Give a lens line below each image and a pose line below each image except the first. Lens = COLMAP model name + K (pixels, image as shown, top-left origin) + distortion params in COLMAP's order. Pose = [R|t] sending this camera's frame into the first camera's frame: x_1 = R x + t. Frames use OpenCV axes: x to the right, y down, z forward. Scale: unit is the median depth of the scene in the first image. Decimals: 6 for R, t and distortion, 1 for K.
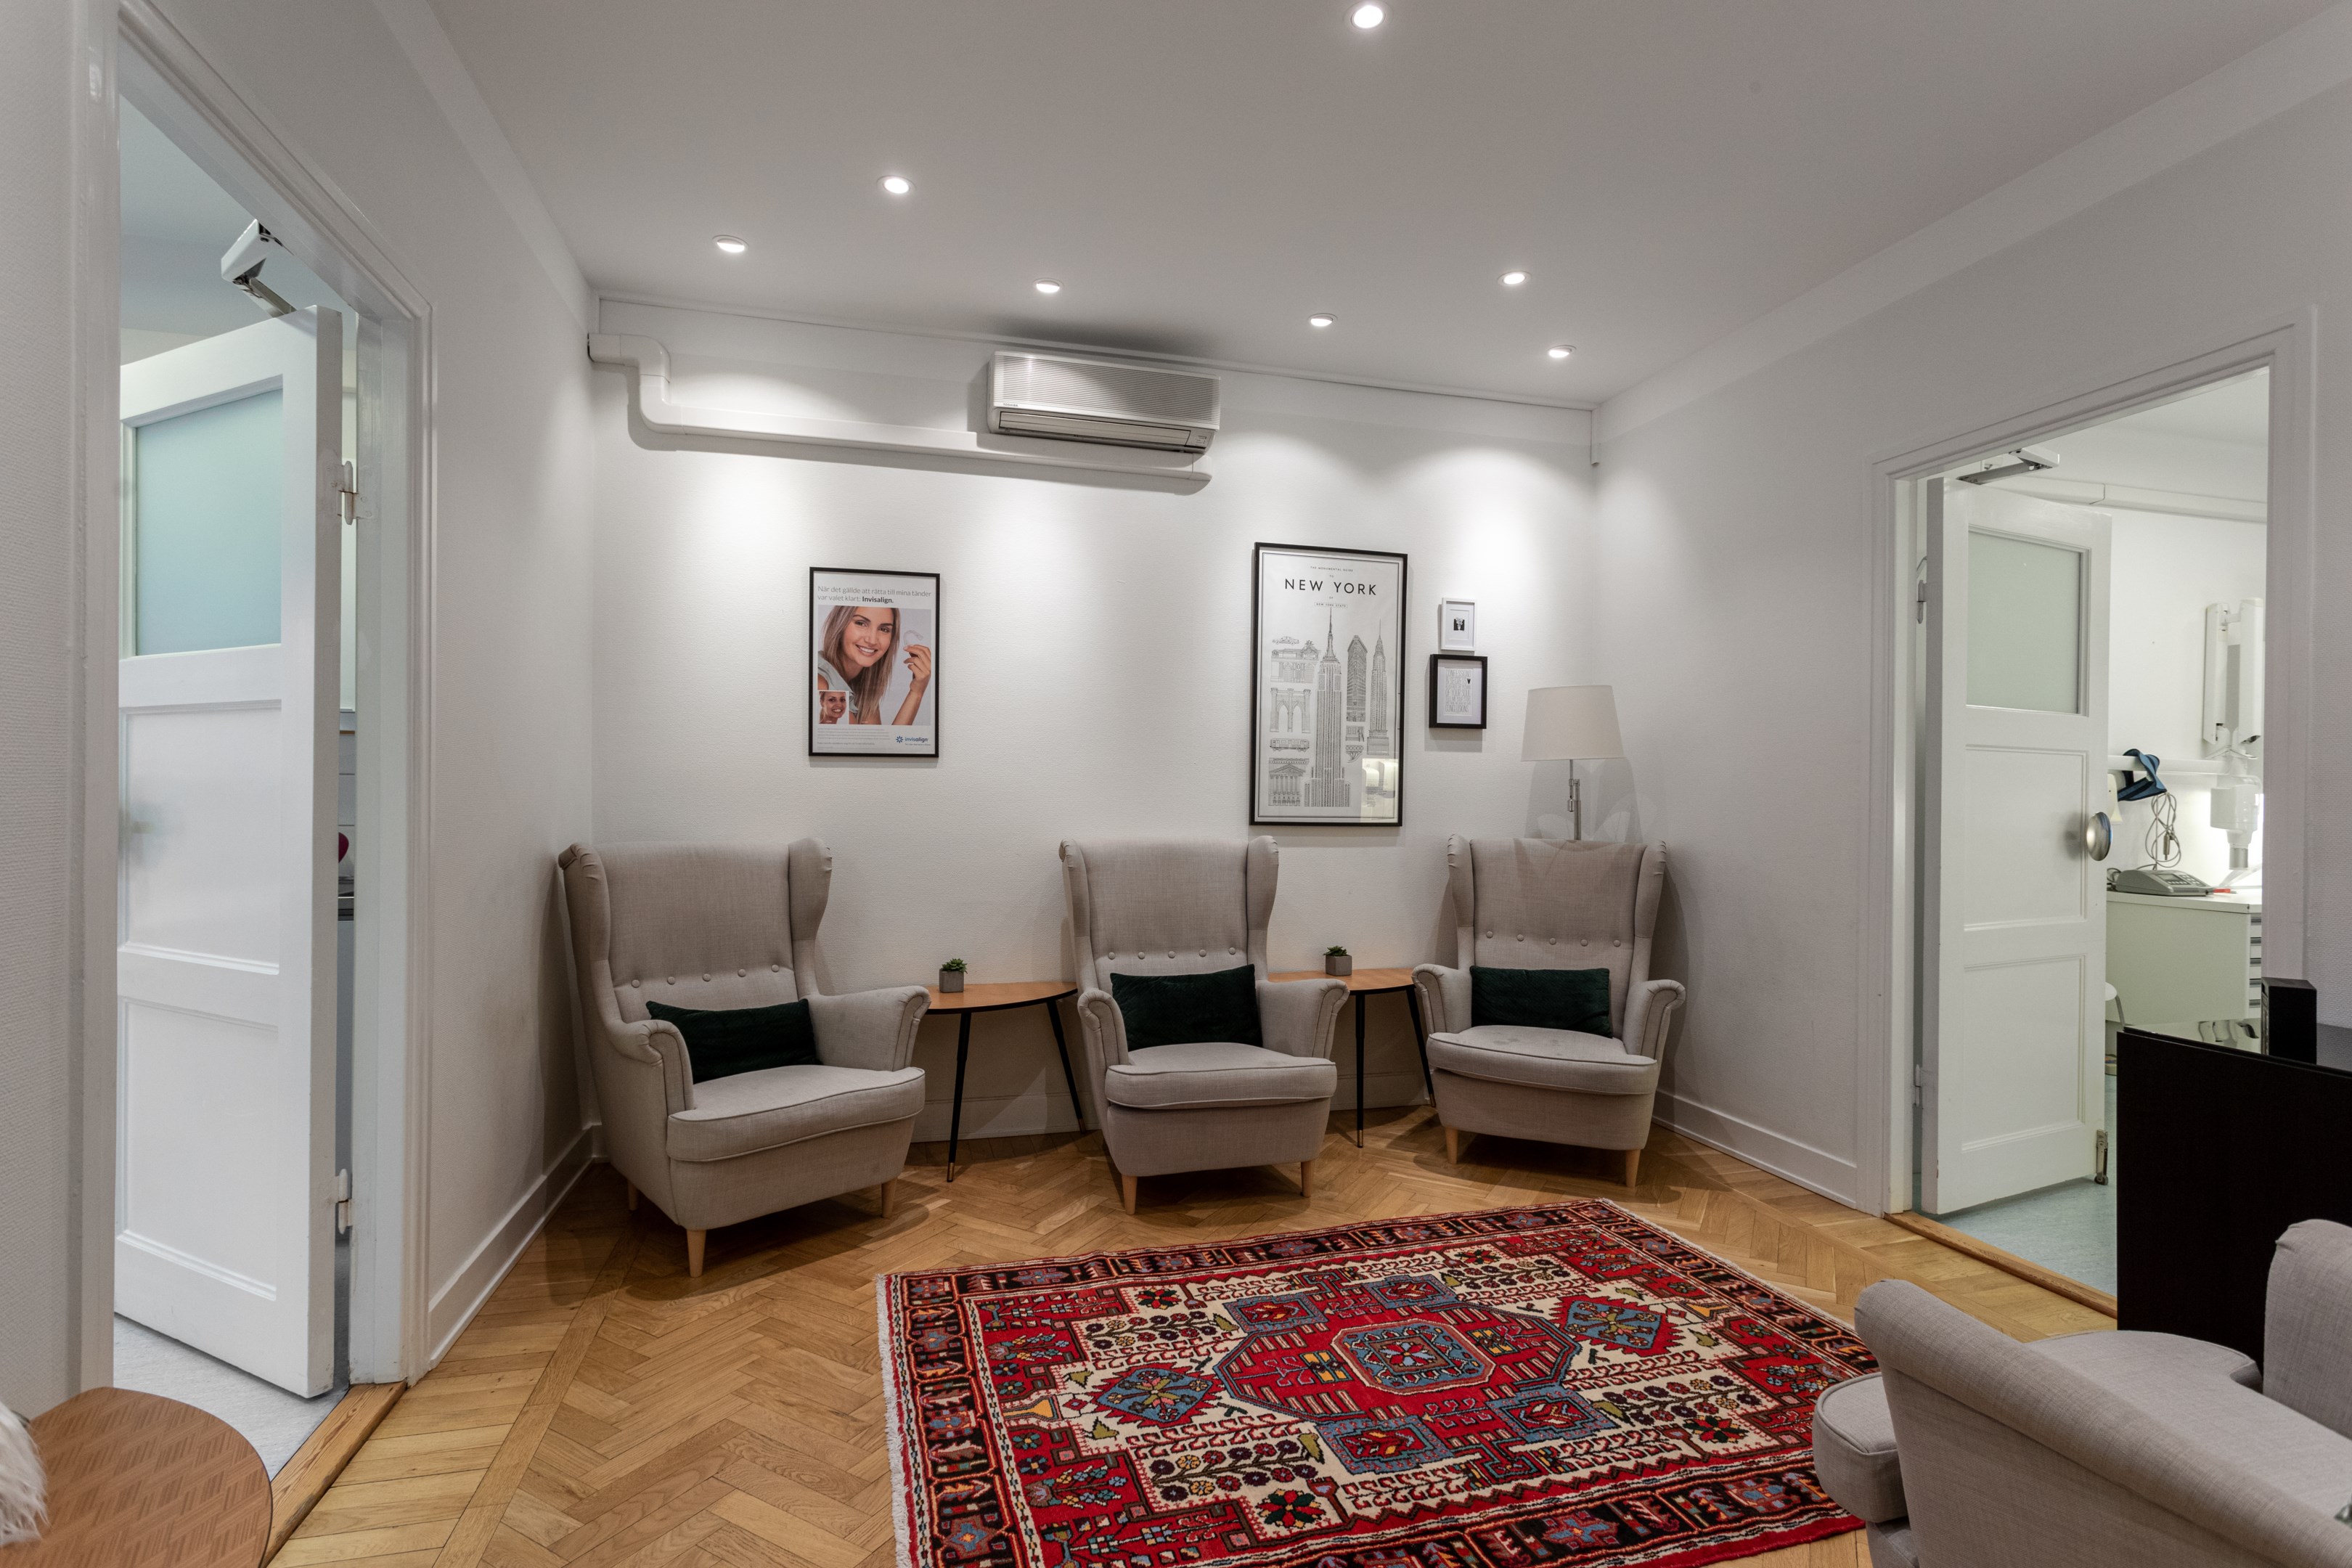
lens RADIAL K [[1085.1, 0, 1160.7], [0, 1085.1, 785.8], [0, 0, 1]] dist [-0.000531, 0.000252]
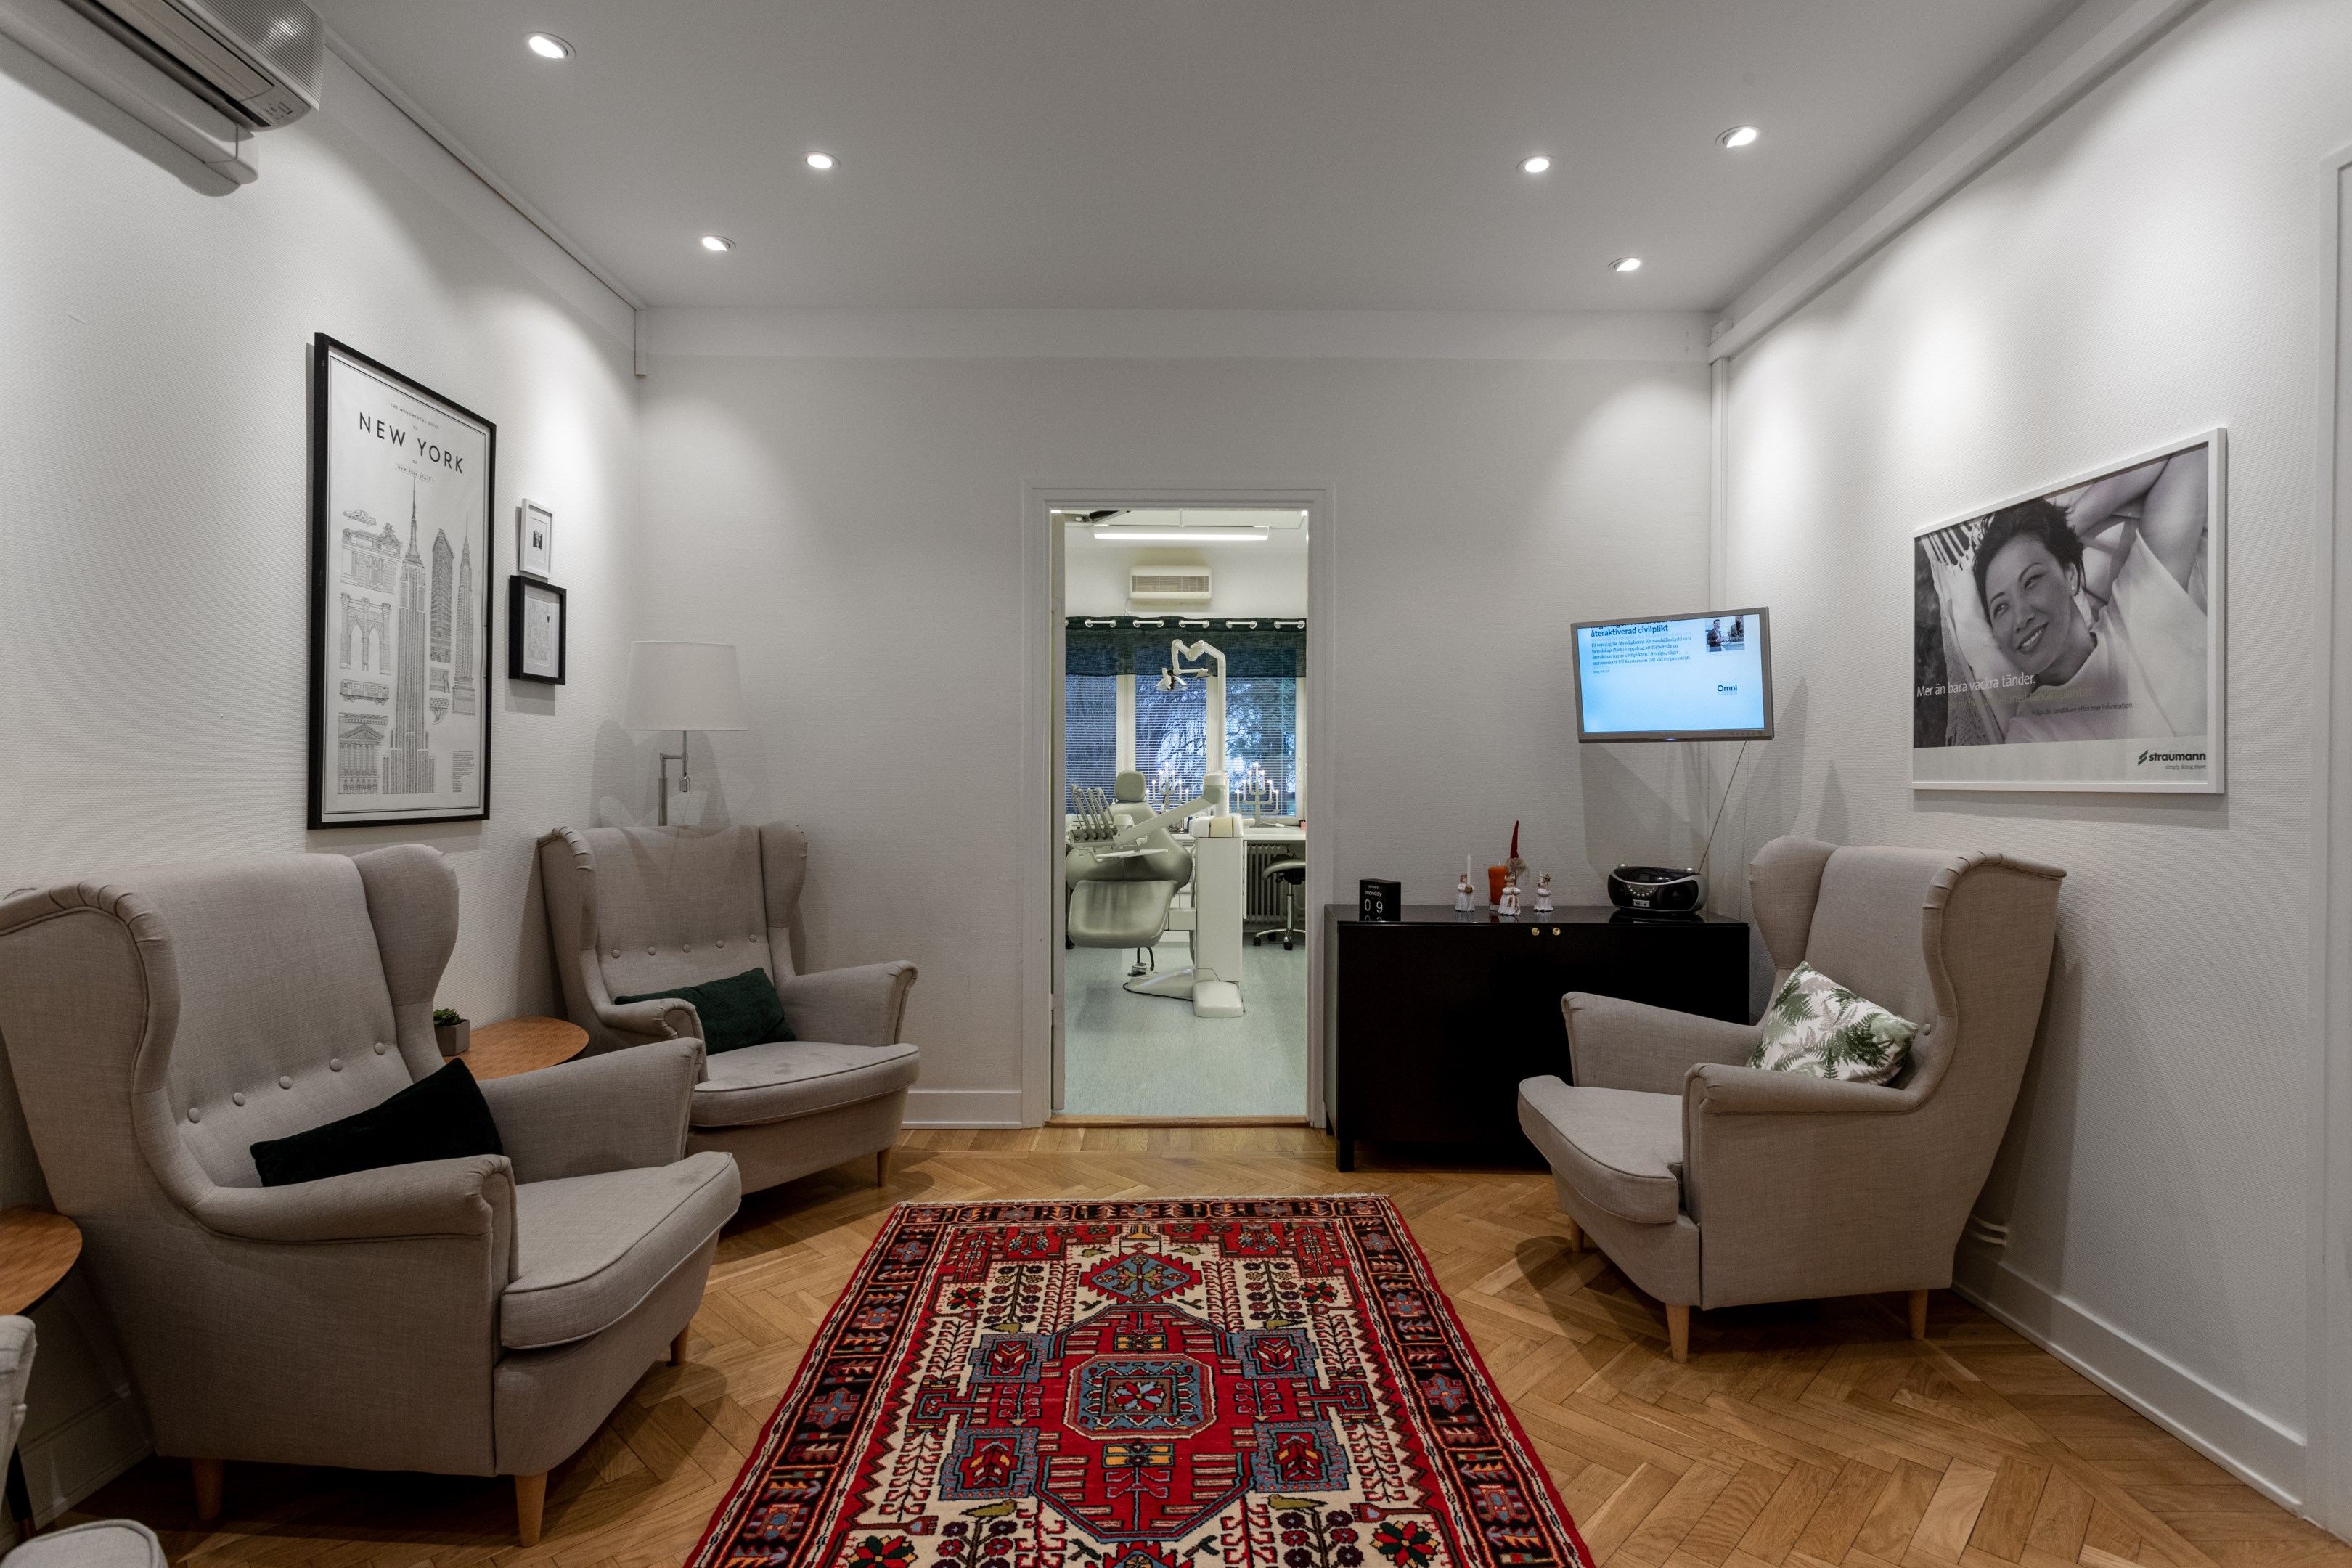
lens RADIAL K [[1139.4, 0, 1175.7], [0, 1139.4, 777.6], [0, 0, 1]] dist [0.003689, 0.001628]
pose [[0.255719, -0.012011, 0.966677, -0.554568], [-0.009110, 0.999848, 0.014833, -0.006002], [-0.966708, -0.012599, 0.255570, 0.597898]]
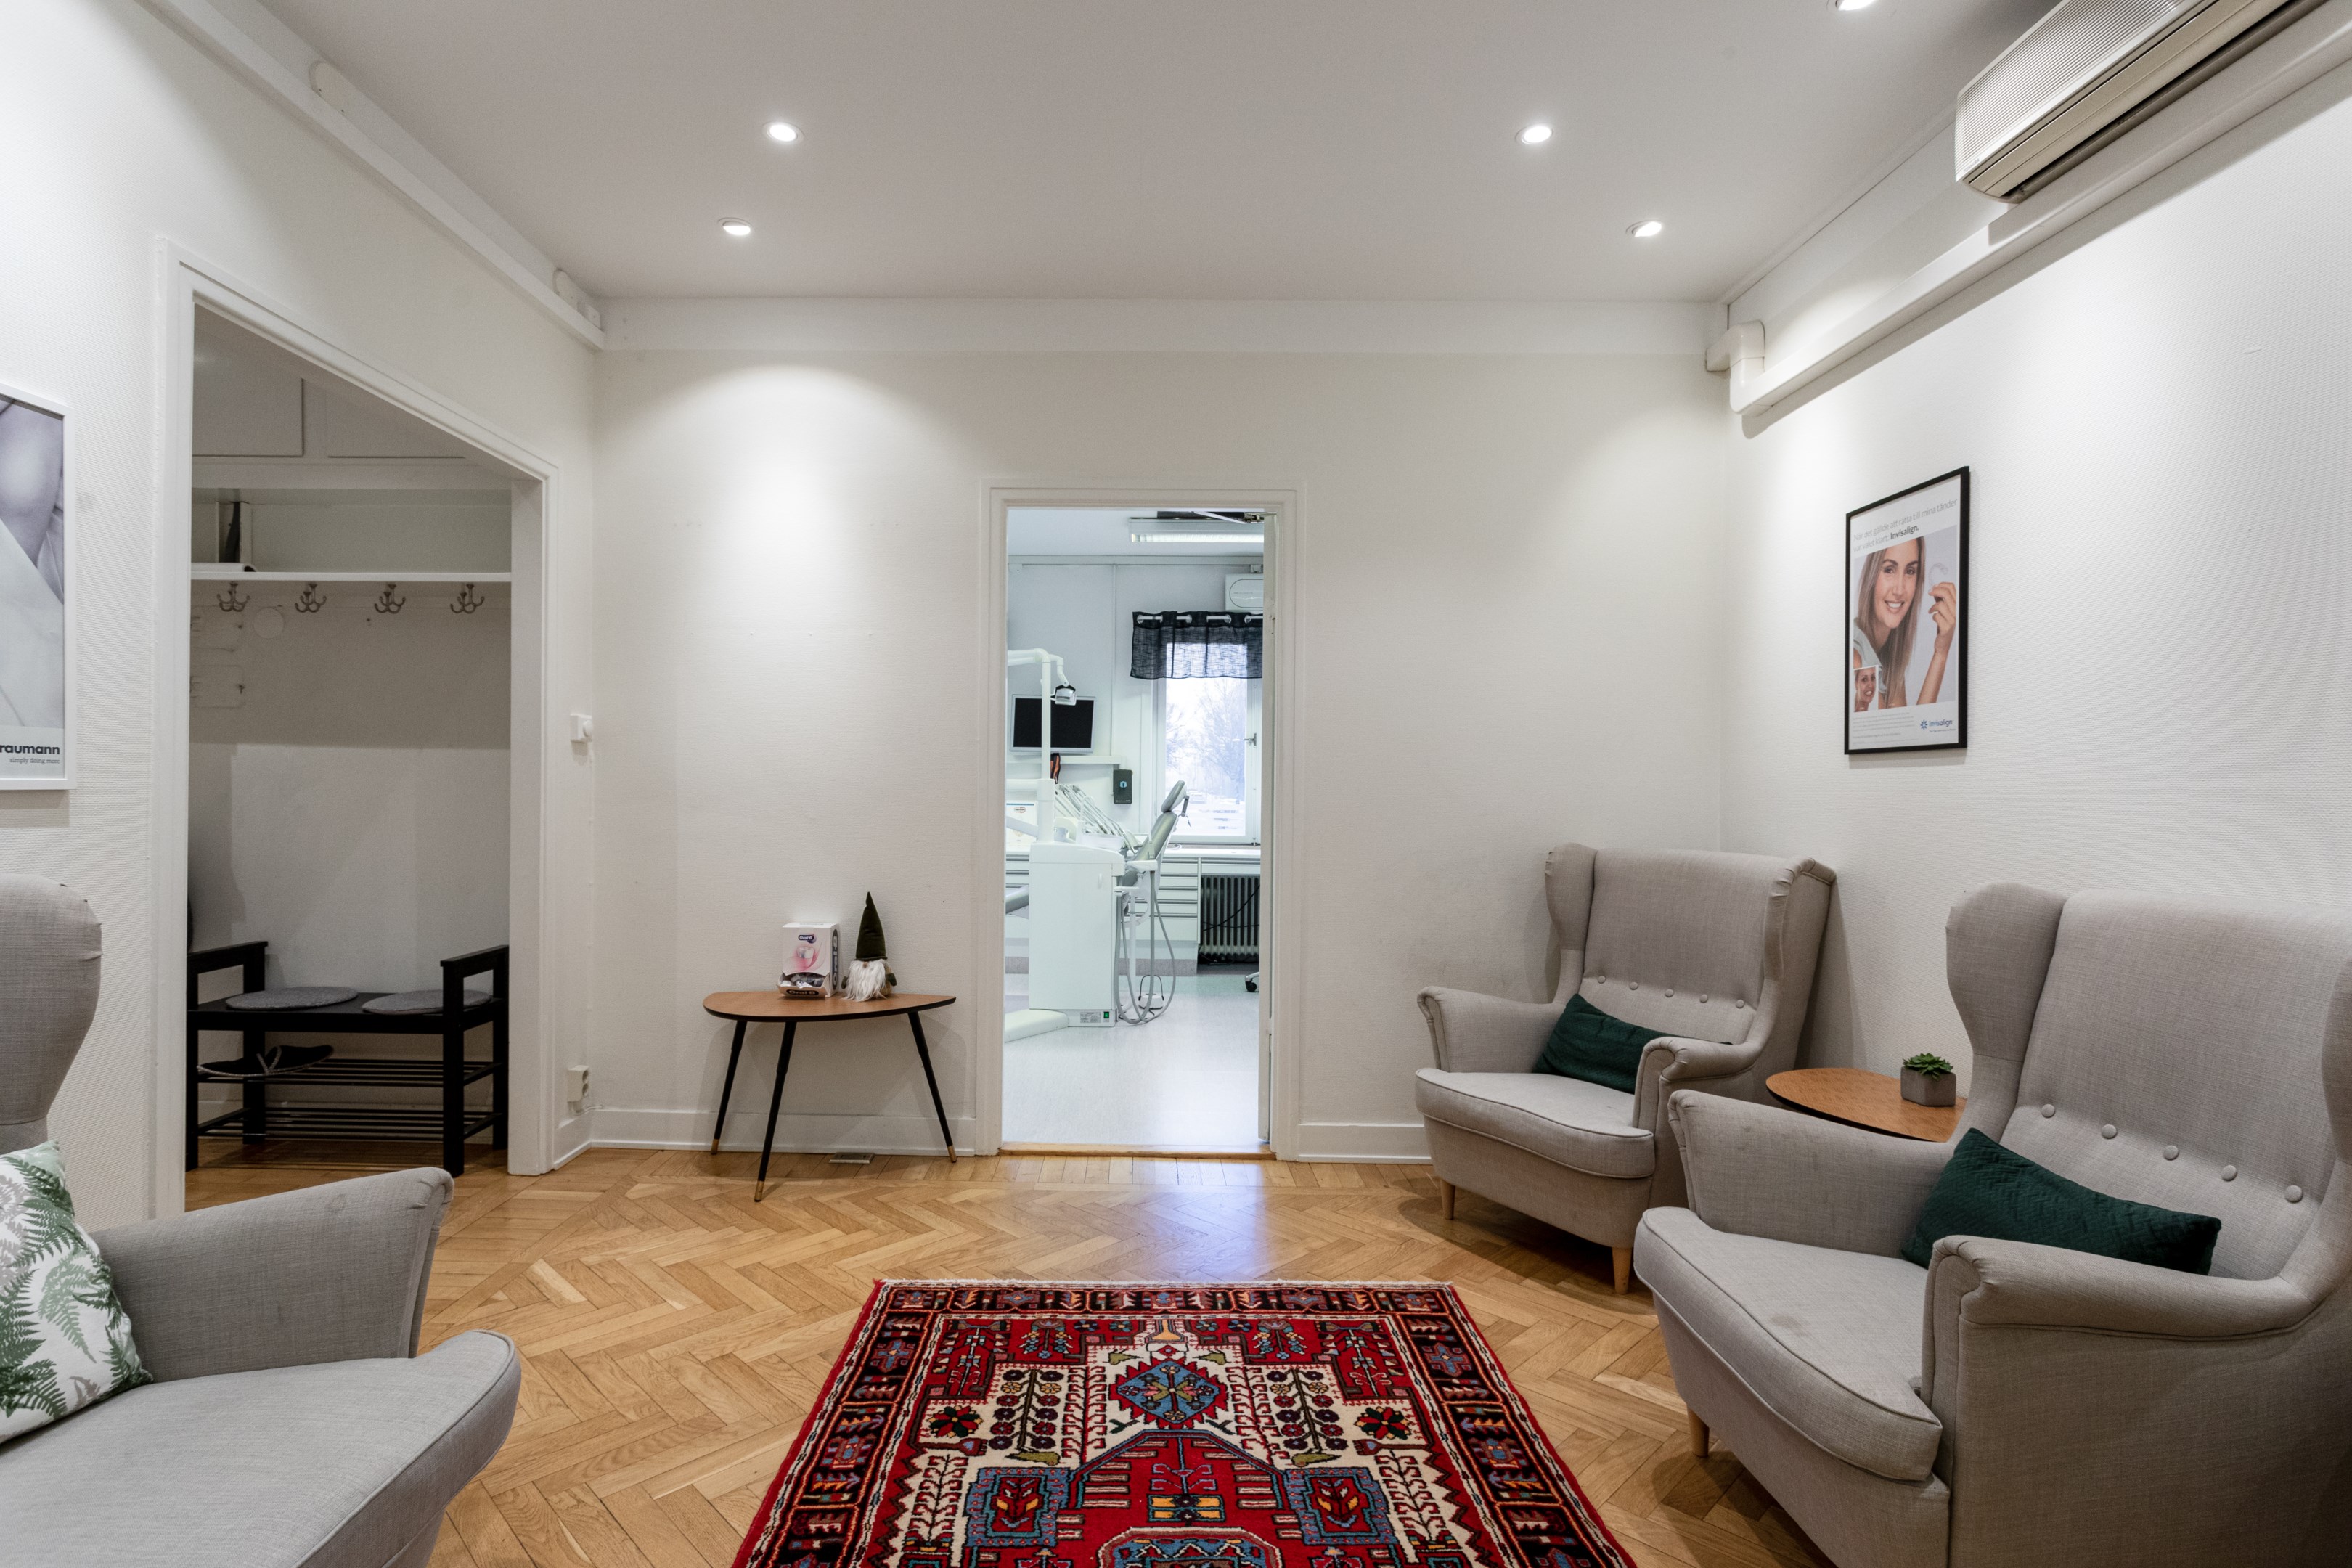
lens RADIAL K [[1139.4, 0, 1170.3], [0, 1139.4, 796.7], [0, 0, 1]] dist [0.003689, 0.001628]
pose [[-0.226136, -0.006178, -0.974076, 0.777591], [-0.004715, 0.999975, -0.005247, 0.012485], [0.974084, 0.003406, -0.226160, 0.937611]]
